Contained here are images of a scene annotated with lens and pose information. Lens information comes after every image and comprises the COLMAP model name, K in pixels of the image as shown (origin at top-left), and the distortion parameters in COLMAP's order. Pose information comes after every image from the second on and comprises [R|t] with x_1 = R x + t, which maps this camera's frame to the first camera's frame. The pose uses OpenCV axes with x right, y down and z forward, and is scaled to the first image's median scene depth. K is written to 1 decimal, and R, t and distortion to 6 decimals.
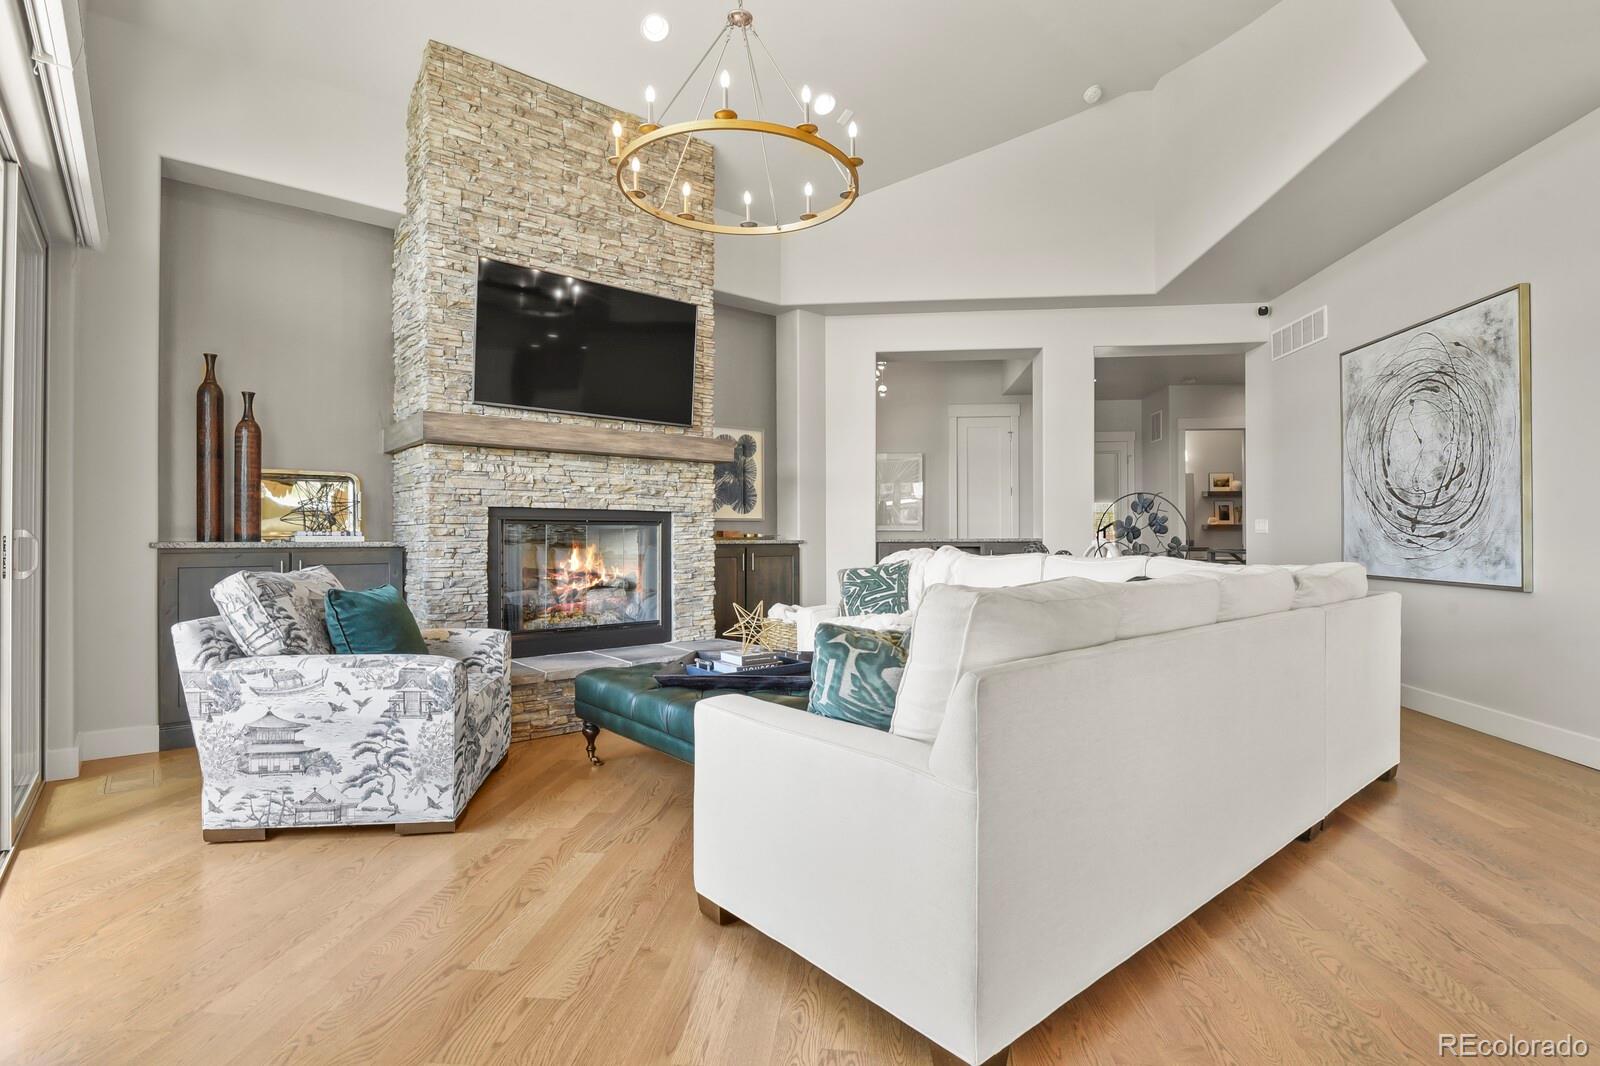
lens RADIAL K [[777.0, 0, 802.6], [0, 777.0, 536.3], [0, 0, 1]] dist [-0.016355, -0.003220]
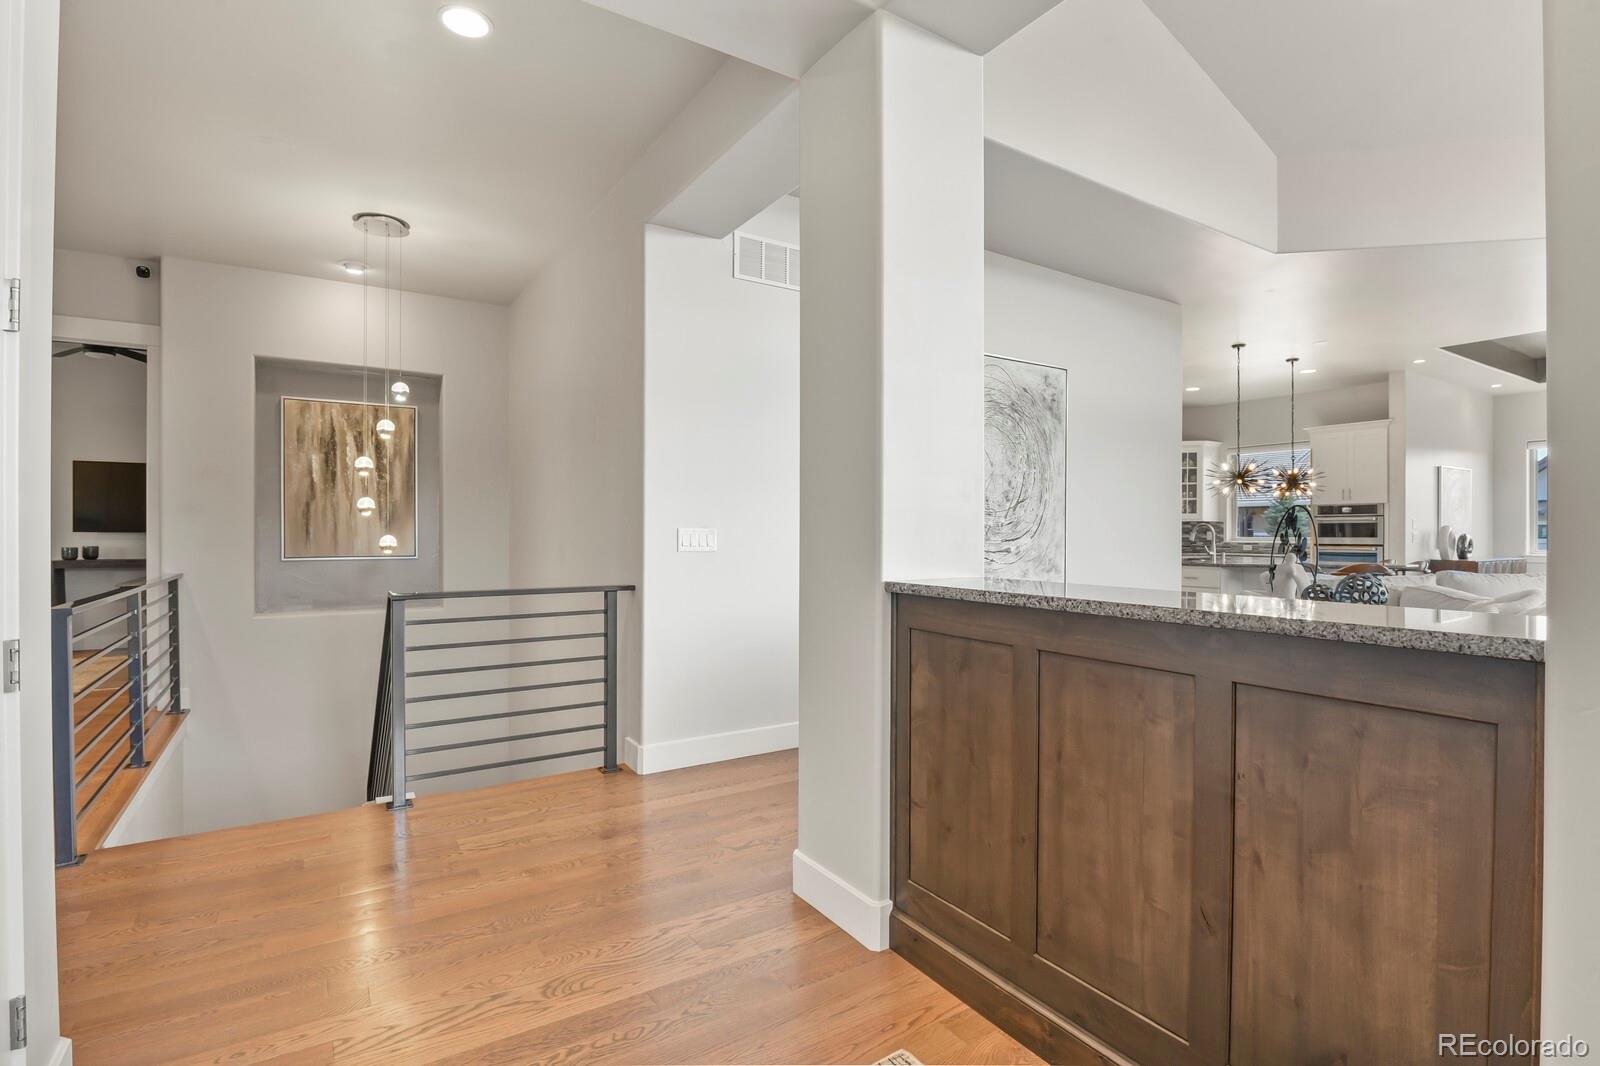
lens RADIAL K [[777.0, 0, 807.3], [0, 777.0, 531.4], [0, 0, 1]] dist [-0.016355, -0.003220]
pose [[-0.622908, 0.001122, 0.782294, 0.116622], [-0.000678, 0.999998, -0.001975, -0.027097], [-0.782295, -0.001761, -0.622906, 1.951548]]
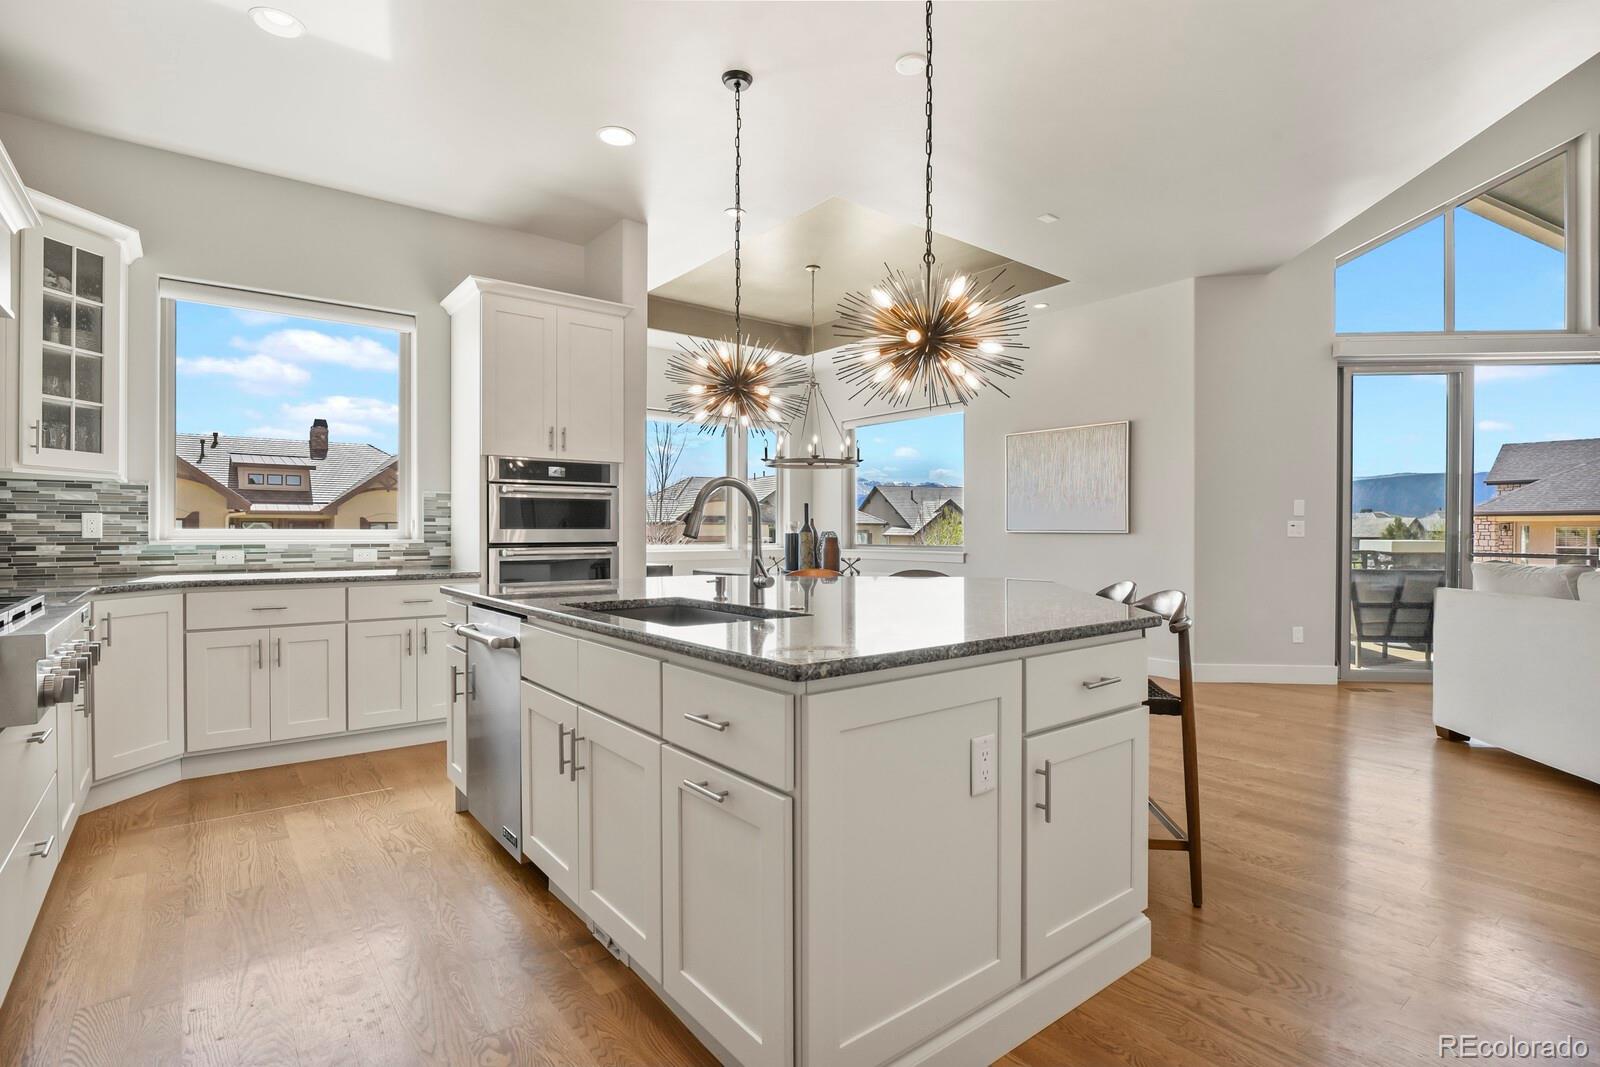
lens RADIAL K [[777.0, 0, 806.2], [0, 777.0, 537.7], [0, 0, 1]] dist [-0.016355, -0.003220]
pose [[-0.720704, 0.005852, -0.693218, 1.289572], [0.000240, 0.999966, 0.008192, -0.012406], [0.693243, 0.005737, -0.720681, 0.479423]]
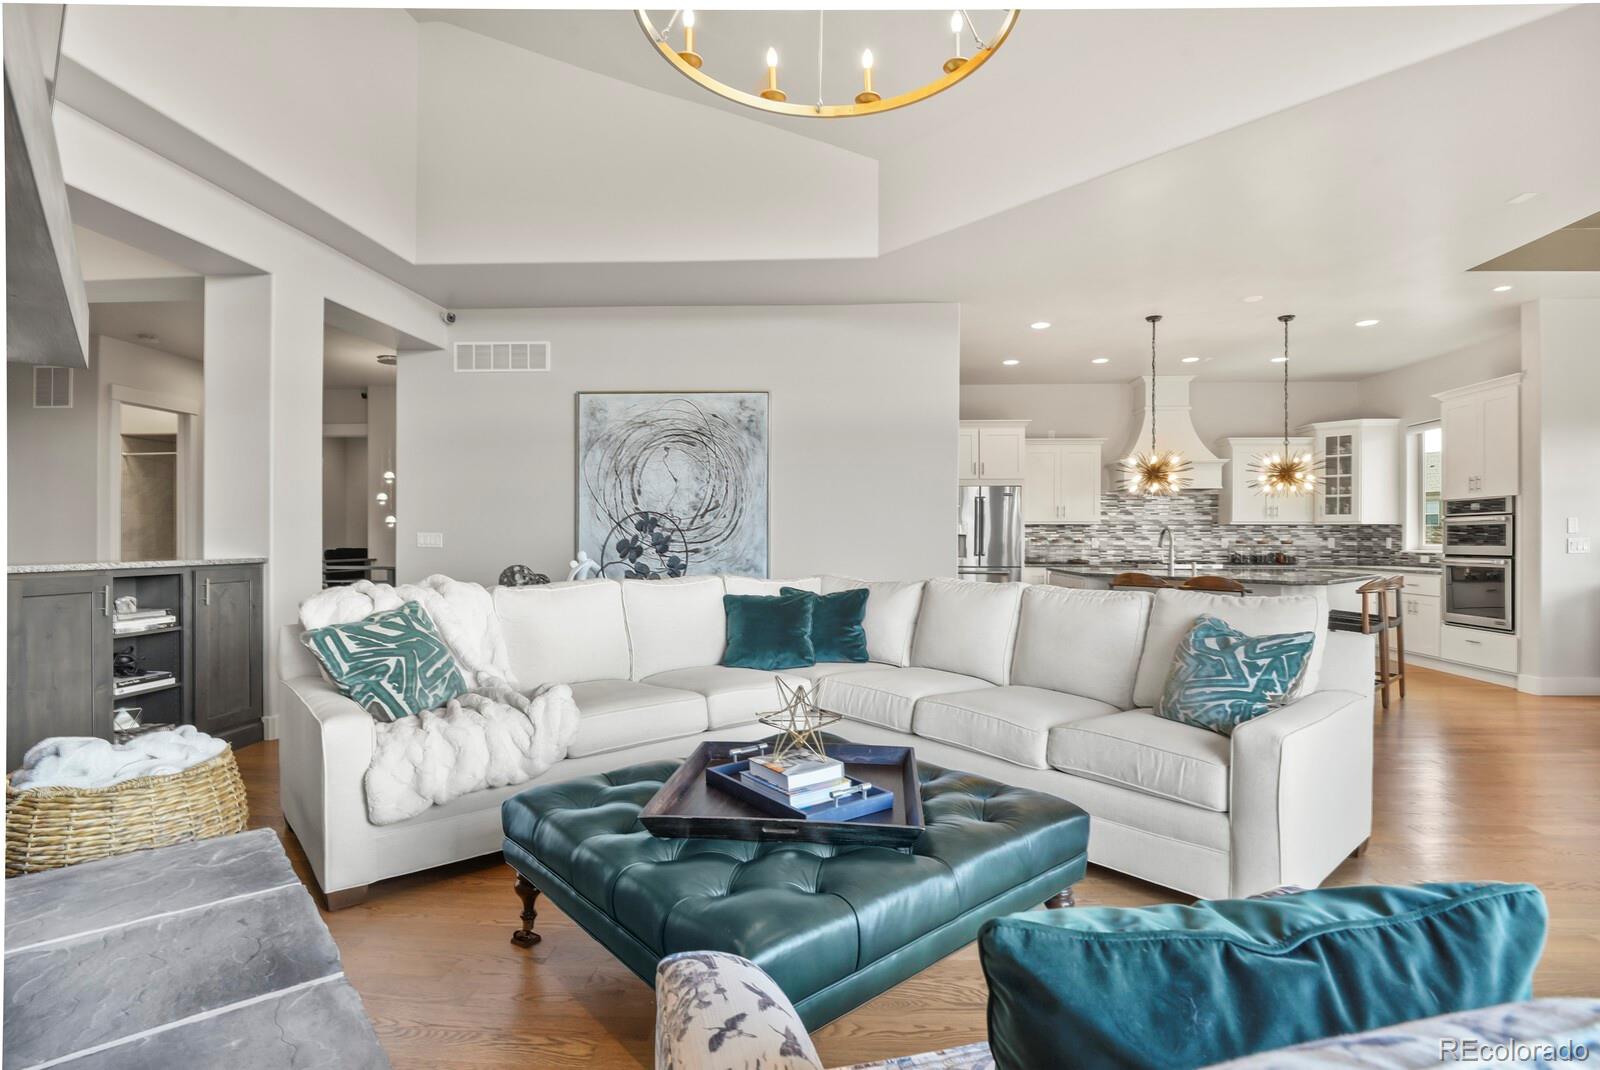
lens RADIAL K [[777.0, 0, 811.3], [0, 777.0, 542.5], [0, 0, 1]] dist [-0.016355, -0.003220]
pose [[-0.038132, -0.003330, 0.999267, -0.567185], [-0.003569, 0.999989, 0.003196, -0.021634], [-0.999266, -0.003444, -0.038143, 0.846258]]
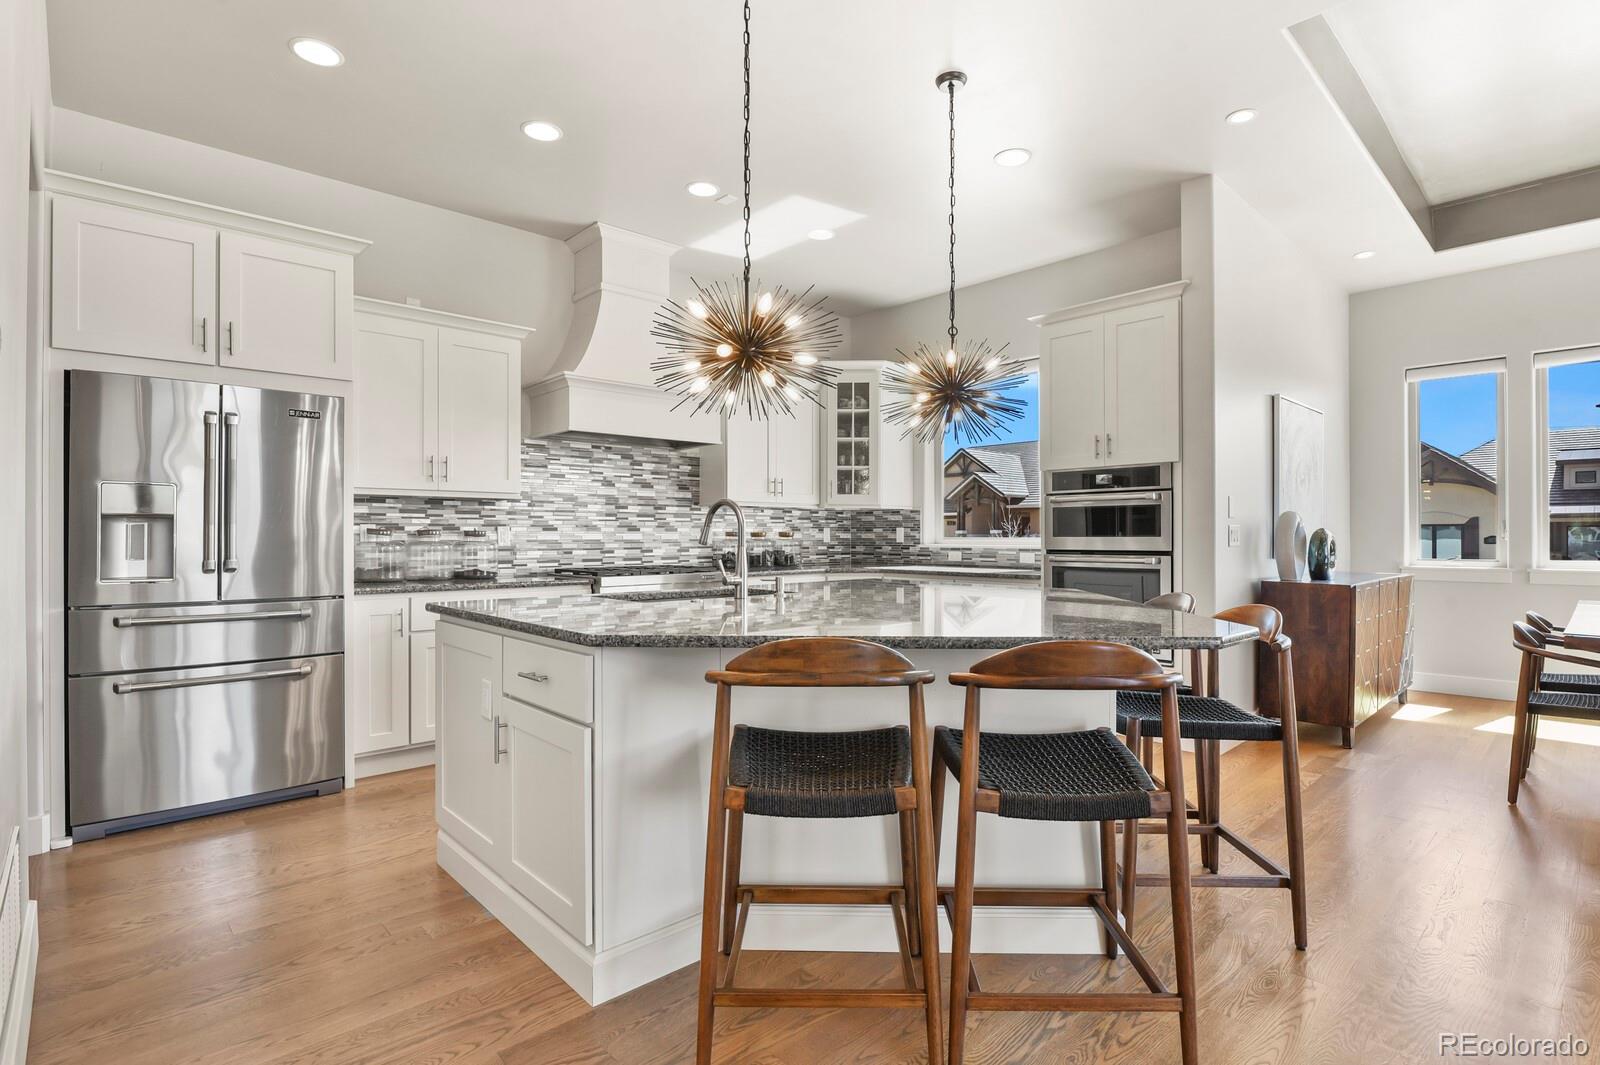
lens RADIAL K [[777.0, 0, 811.5], [0, 777.0, 532.8], [0, 0, 1]] dist [-0.016355, -0.003220]
pose [[-0.755592, 0.004363, 0.655028, 0.461860], [0.001271, 0.999986, -0.005195, -0.015879], [-0.655041, -0.003092, -0.755587, 0.535164]]
